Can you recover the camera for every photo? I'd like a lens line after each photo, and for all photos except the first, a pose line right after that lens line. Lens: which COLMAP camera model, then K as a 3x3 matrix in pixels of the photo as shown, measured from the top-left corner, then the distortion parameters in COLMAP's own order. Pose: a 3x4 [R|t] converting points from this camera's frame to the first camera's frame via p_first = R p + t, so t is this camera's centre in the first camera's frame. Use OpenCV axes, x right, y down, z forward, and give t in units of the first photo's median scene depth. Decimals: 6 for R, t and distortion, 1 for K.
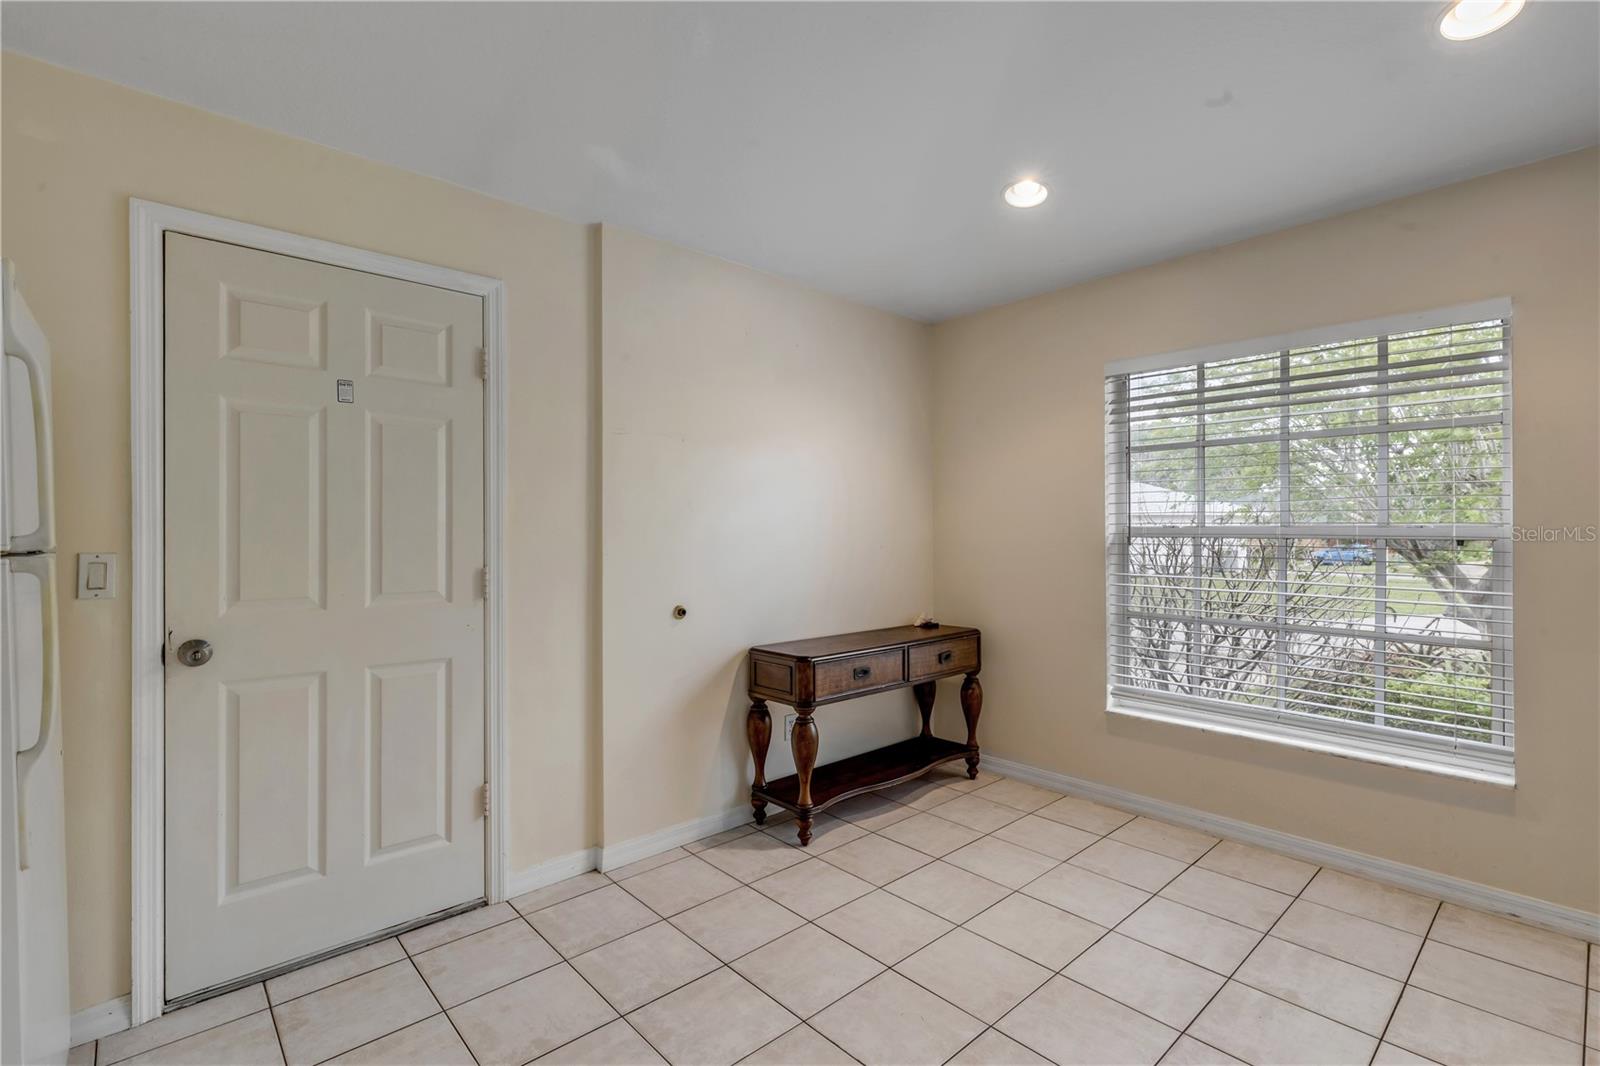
lens RADIAL K [[728.6, 0, 807.2], [0, 728.6, 534.4], [0, 0, 1]] dist [0.006943, -0.001290]
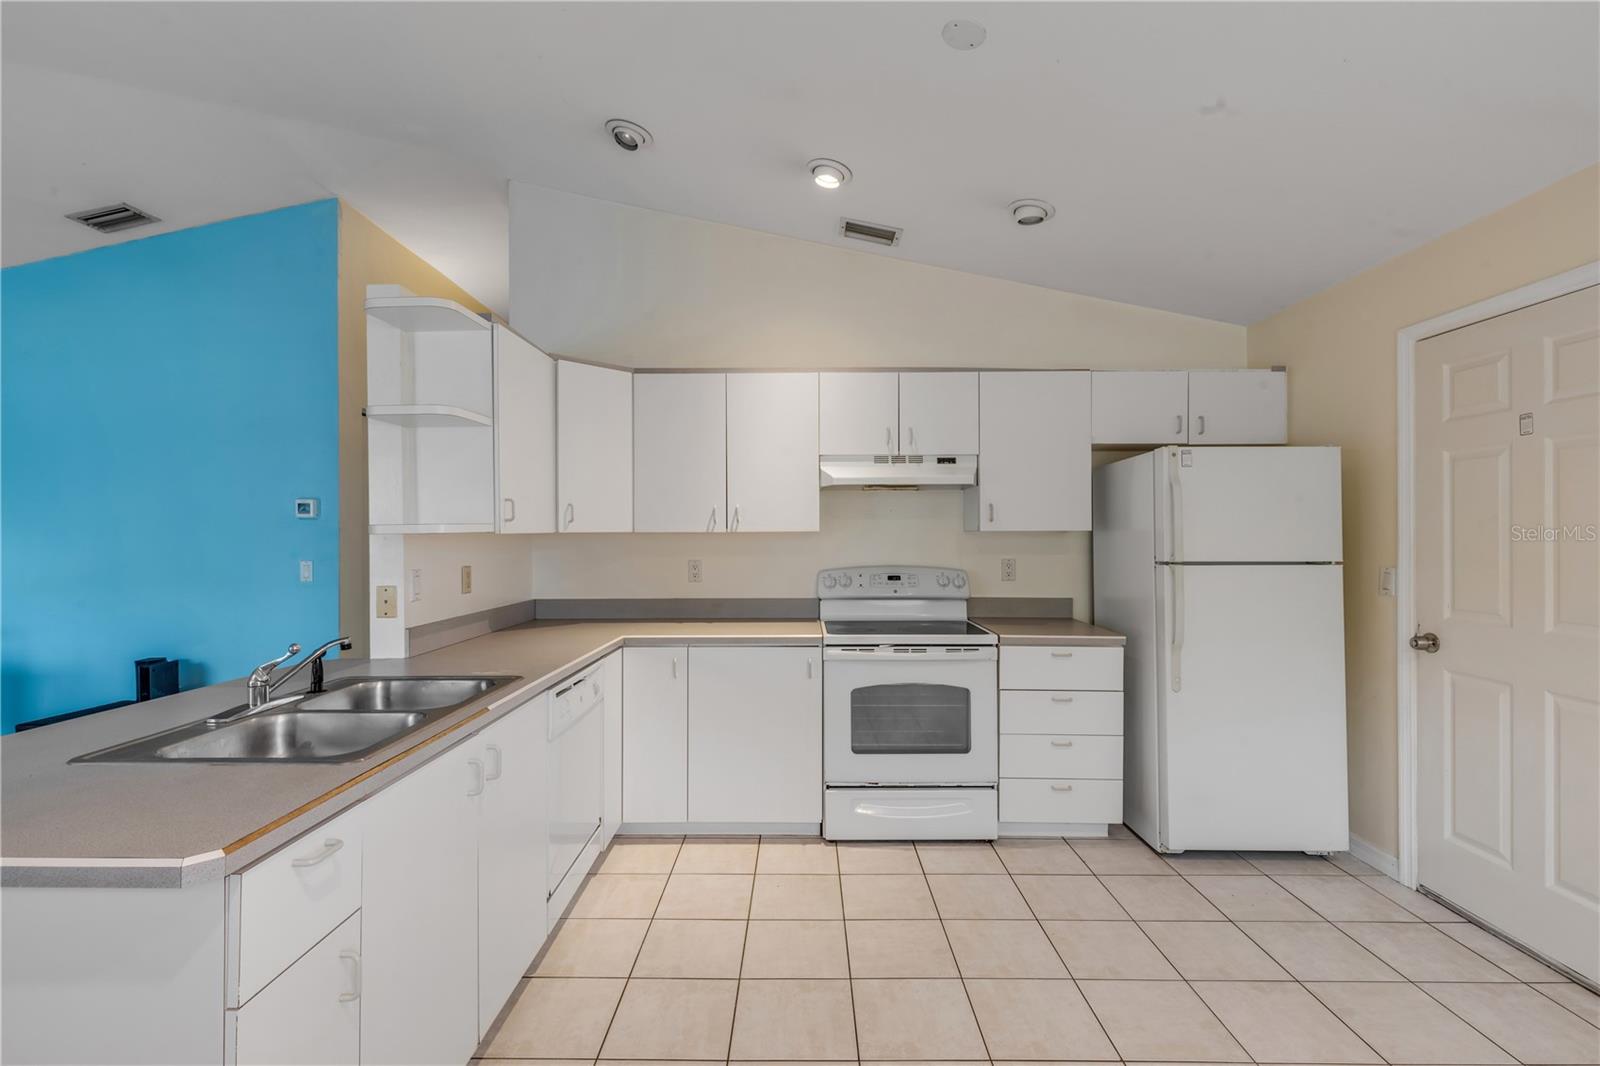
lens RADIAL K [[710.7, 0, 797.6], [0, 710.7, 531.7], [0, 0, 1]] dist [0.005872, -0.002302]
pose [[-0.677543, 0.003373, -0.735476, 0.716384], [0.006869, 0.999975, -0.001742, -0.038919], [0.735451, -0.006233, -0.677549, 0.787724]]
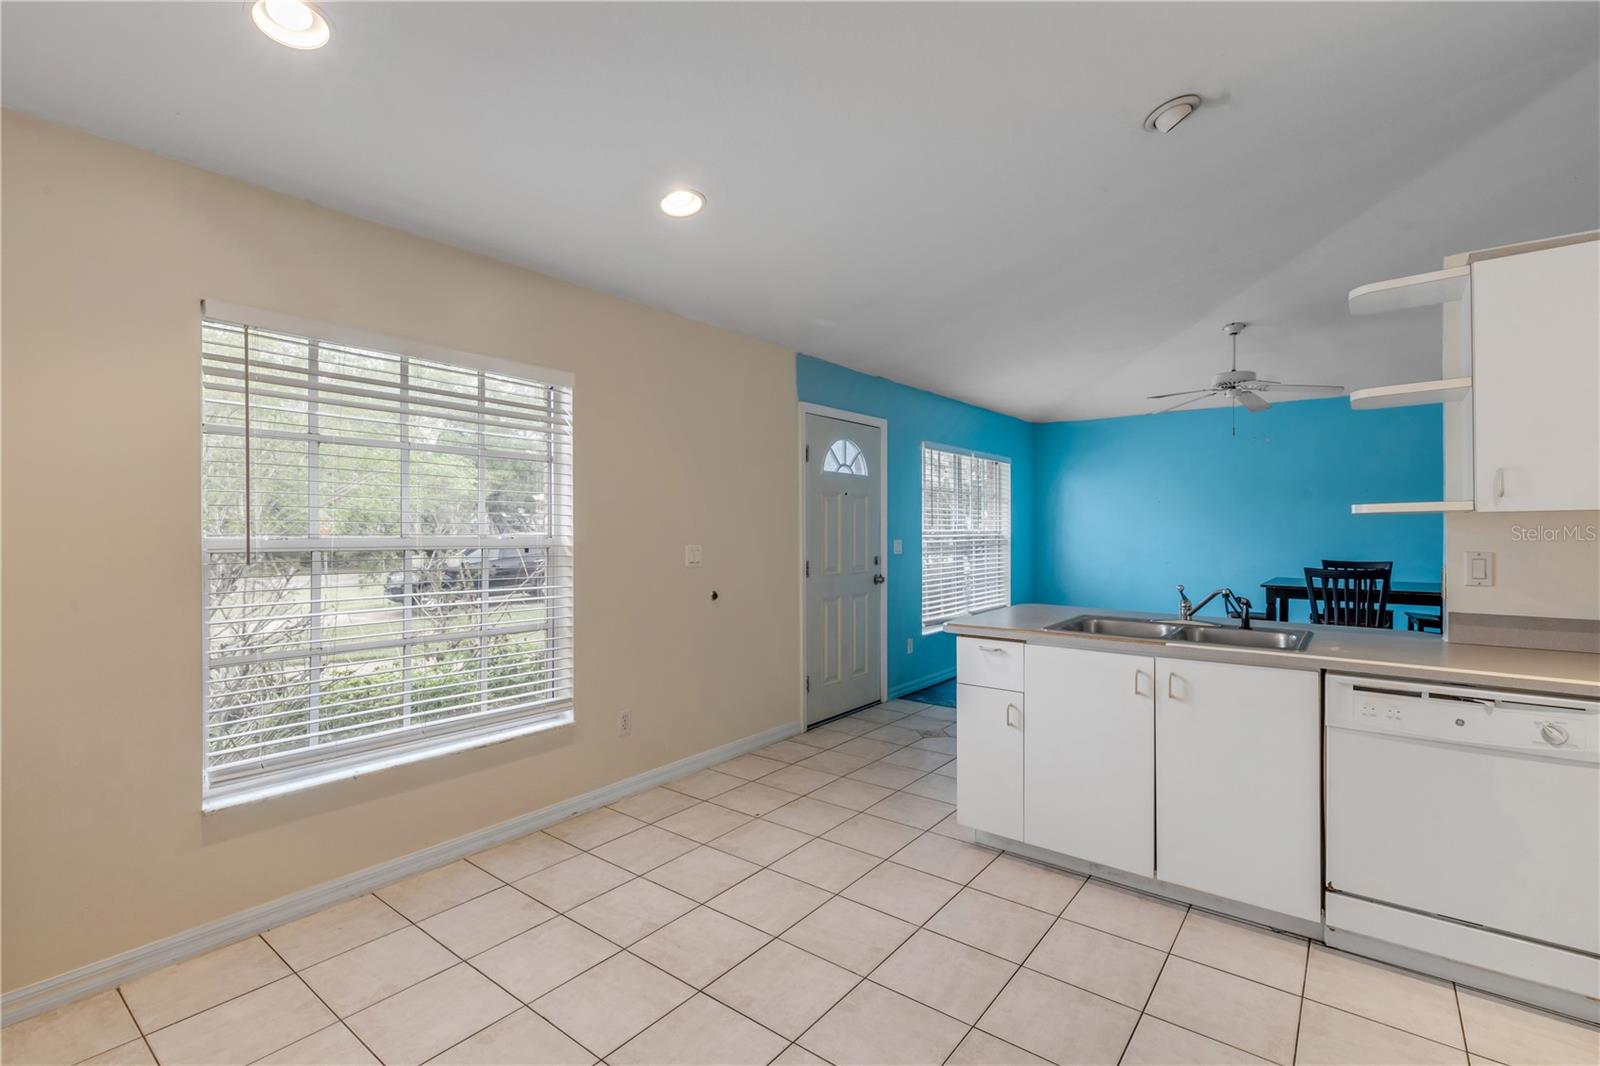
lens RADIAL K [[728.6, 0, 796.4], [0, 728.6, 528.2], [0, 0, 1]] dist [0.006943, -0.001290]
pose [[-0.169658, 0.005024, 0.985490, -0.449946], [0.003004, 0.999985, -0.004581, -0.019987], [-0.985498, 0.002183, -0.169671, 0.740399]]
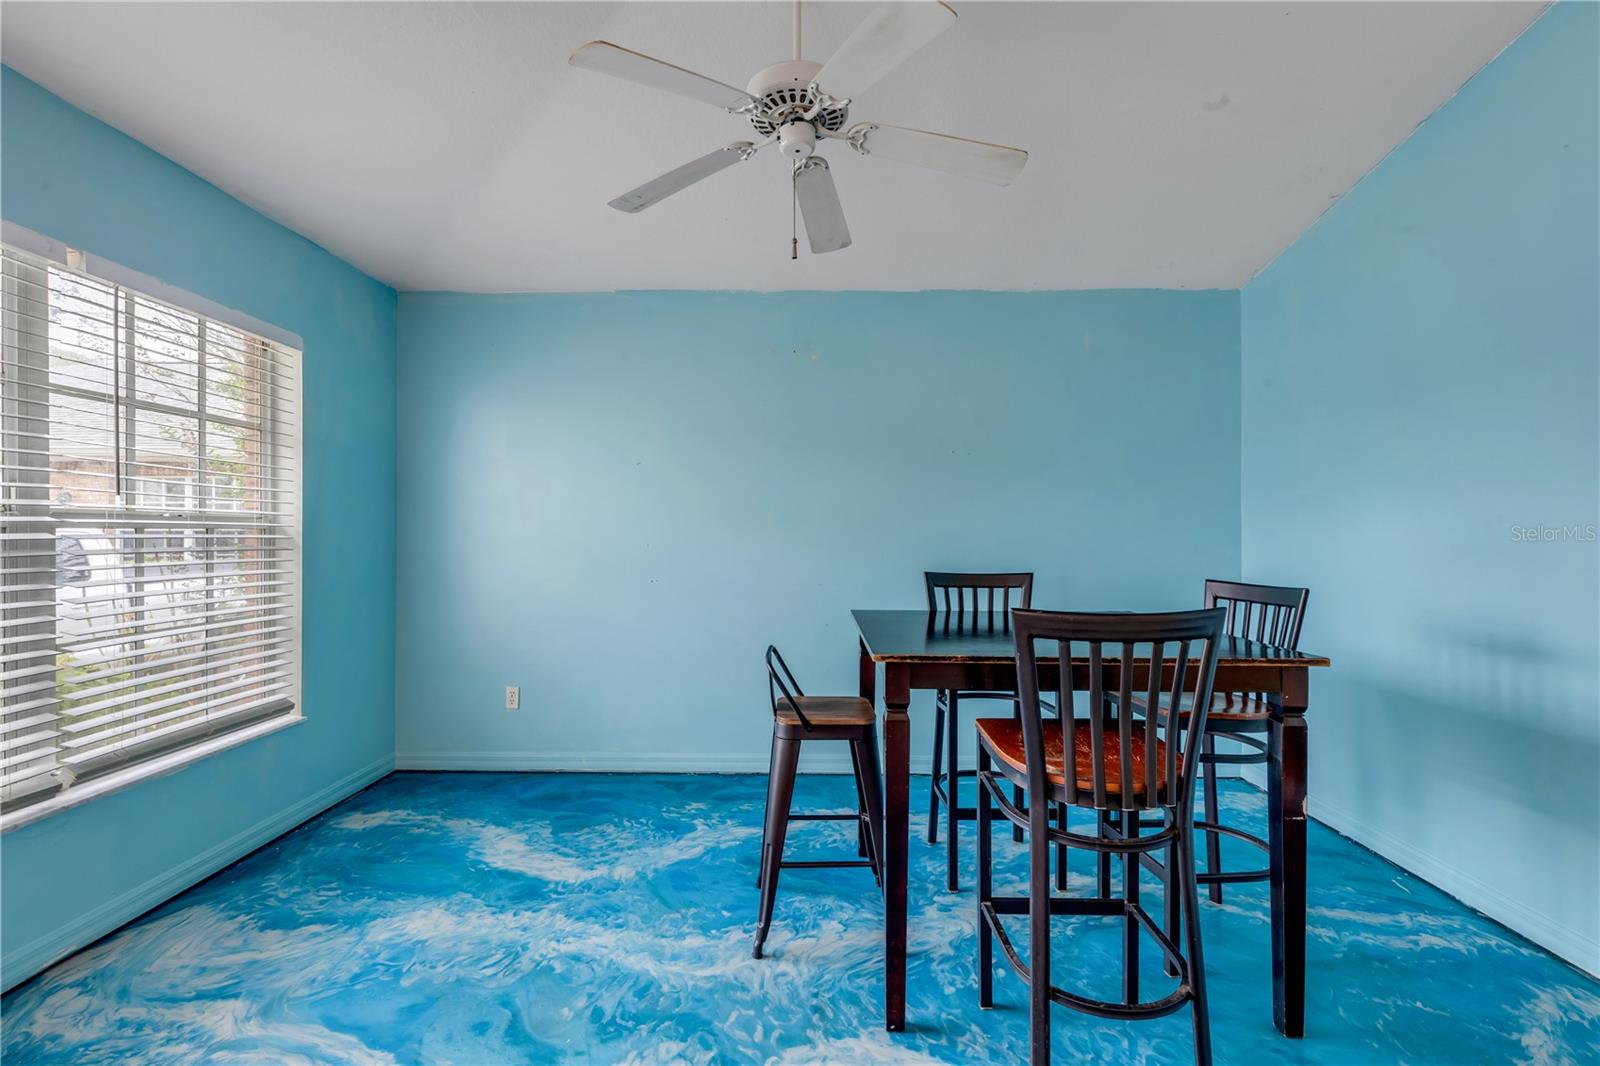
lens RADIAL K [[728.6, 0, 798.0], [0, 728.6, 527.8], [0, 0, 1]] dist [0.006943, -0.001290]
pose [[-0.730128, 0.007992, 0.683264, 0.835775], [0.002822, 0.999958, -0.008680, 0.013067], [-0.683304, -0.004409, -0.730120, -0.254370]]
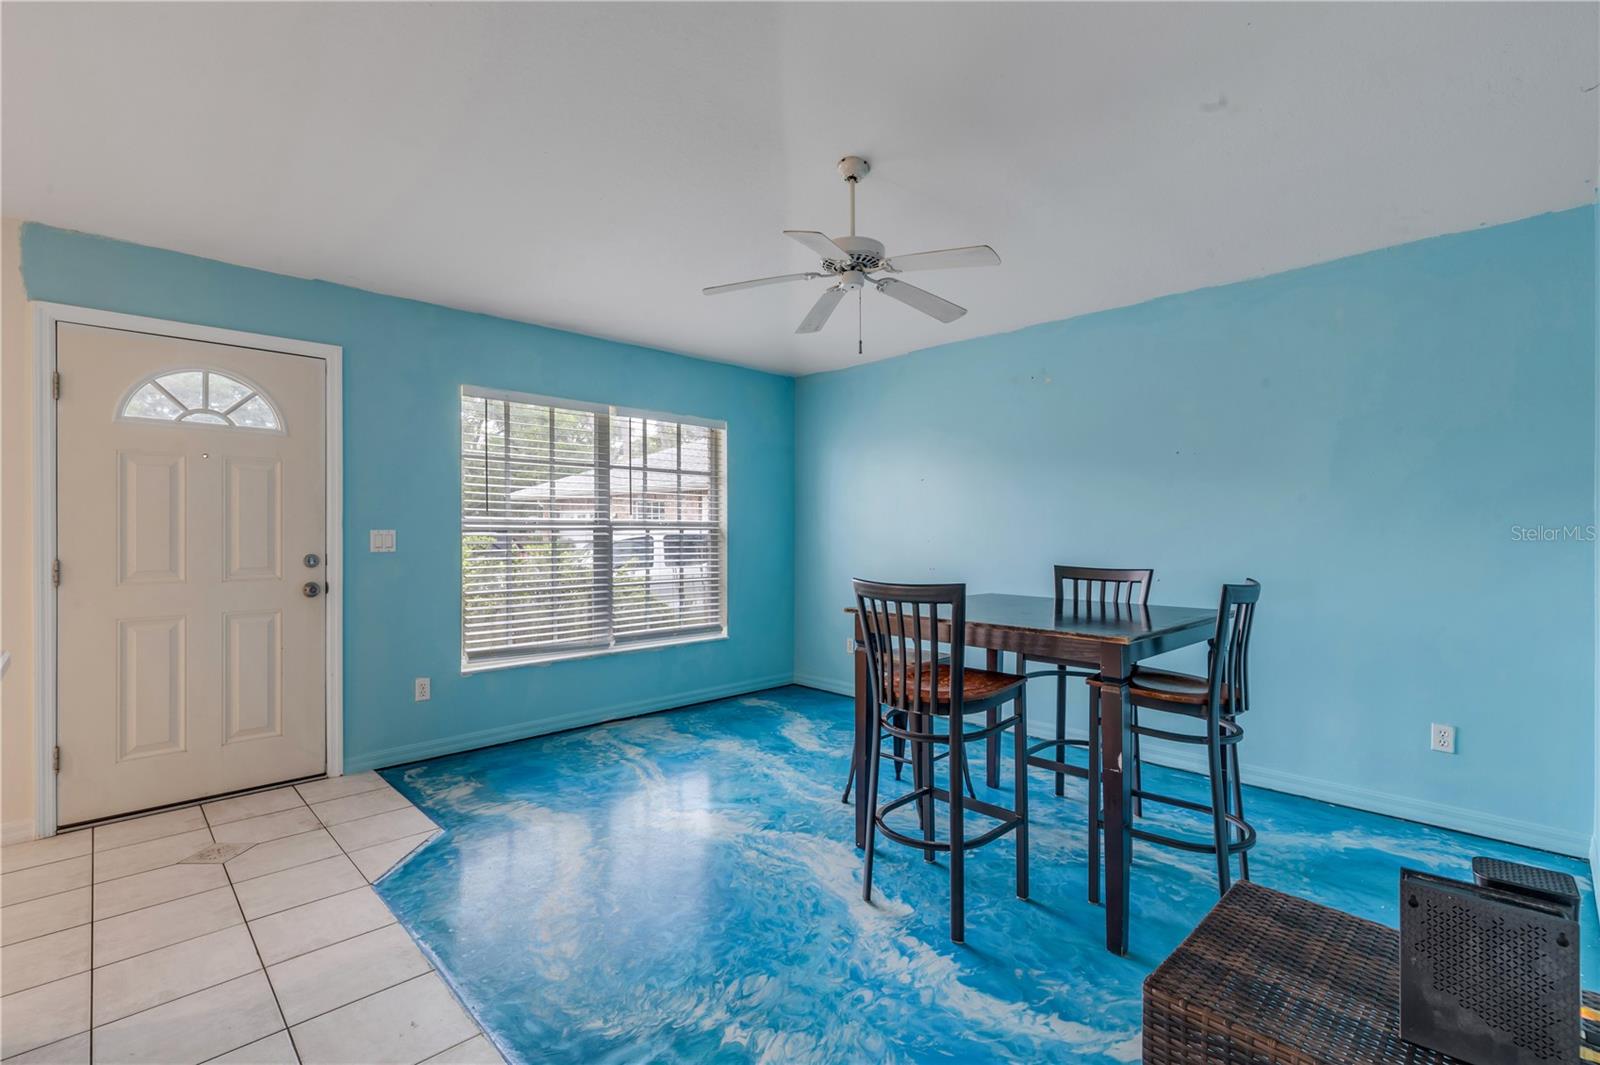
lens RADIAL K [[728.6, 0, 800.8], [0, 728.6, 533.3], [0, 0, 1]] dist [0.006943, -0.001290]
pose [[-0.036110, 0.002066, 0.999346, 0.160226], [0.001375, 0.999997, -0.002018, 0.015498], [-0.999347, 0.001302, -0.036113, -0.693282]]
